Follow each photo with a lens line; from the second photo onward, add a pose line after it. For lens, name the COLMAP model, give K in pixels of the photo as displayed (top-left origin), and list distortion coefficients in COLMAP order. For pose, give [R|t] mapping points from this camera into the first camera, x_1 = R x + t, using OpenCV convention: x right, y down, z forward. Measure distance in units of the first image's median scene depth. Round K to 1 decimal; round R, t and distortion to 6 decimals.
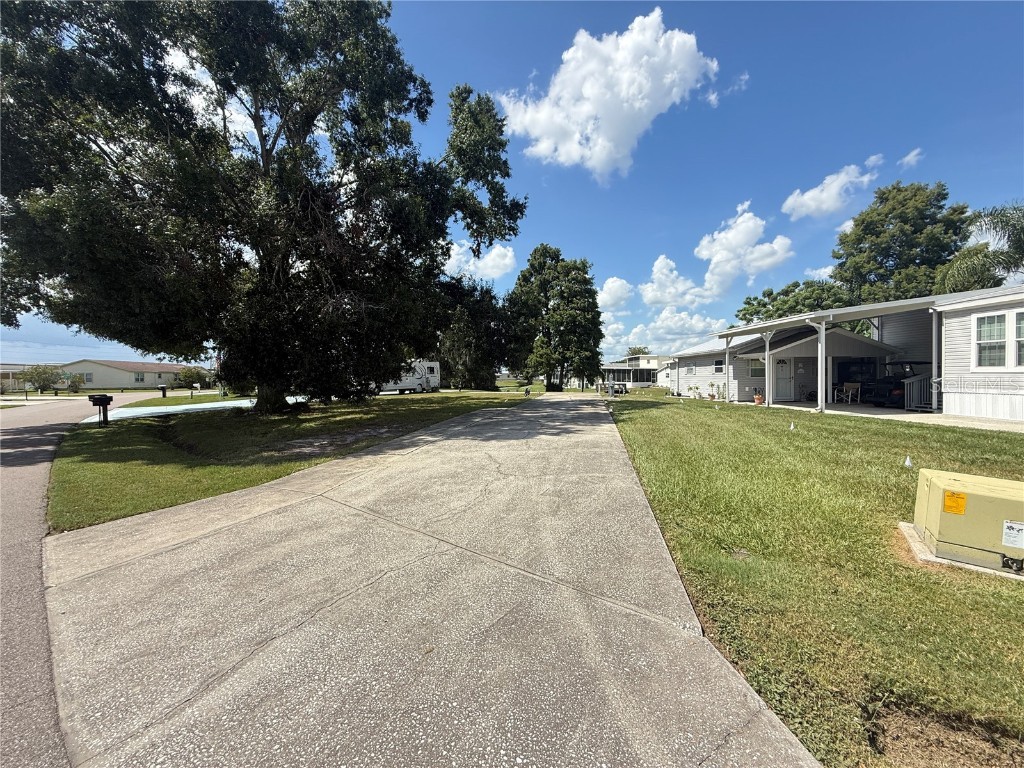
lens RADIAL K [[409.9, 0, 512.0], [0, 409.9, 384.0], [0, 0, 1]] dist [0.001715, 0.000031]
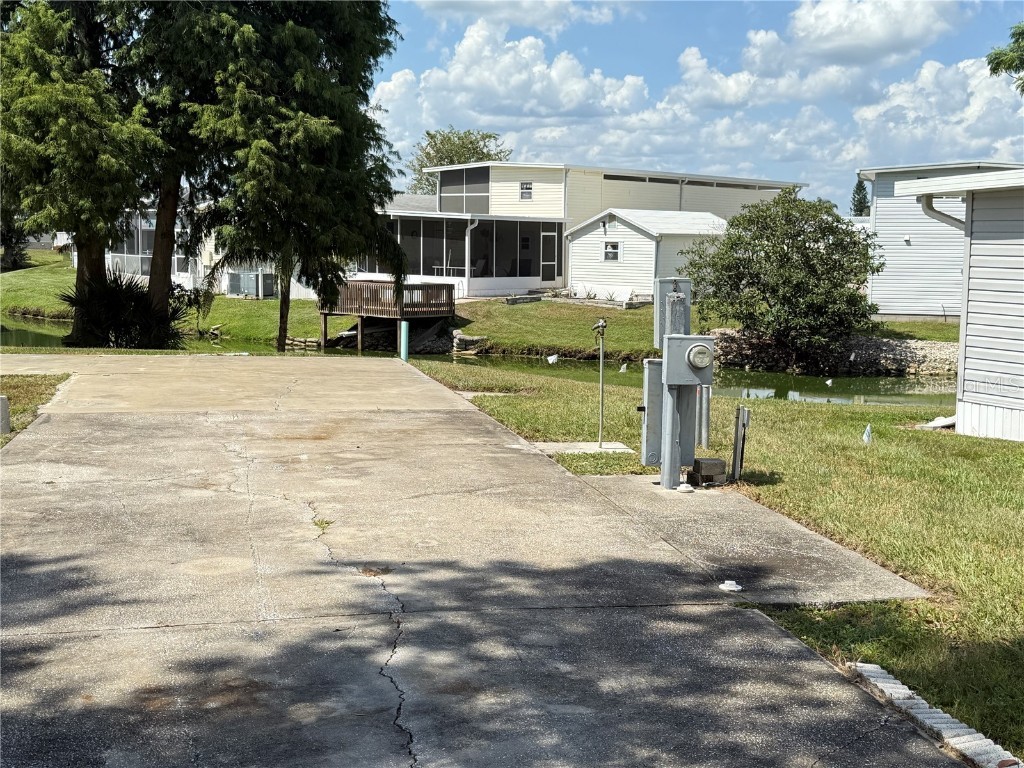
lens RADIAL K [[1330.7, 0, 512.0], [0, 1330.7, 384.0], [0, 0, 1]] dist [0.106468, -0.290441]
pose [[0.925806, -0.009817, 0.377870, 0.032029], [-0.026043, 0.995631, 0.089673, -0.013033], [-0.377100, -0.092861, 0.921506, 0.317355]]
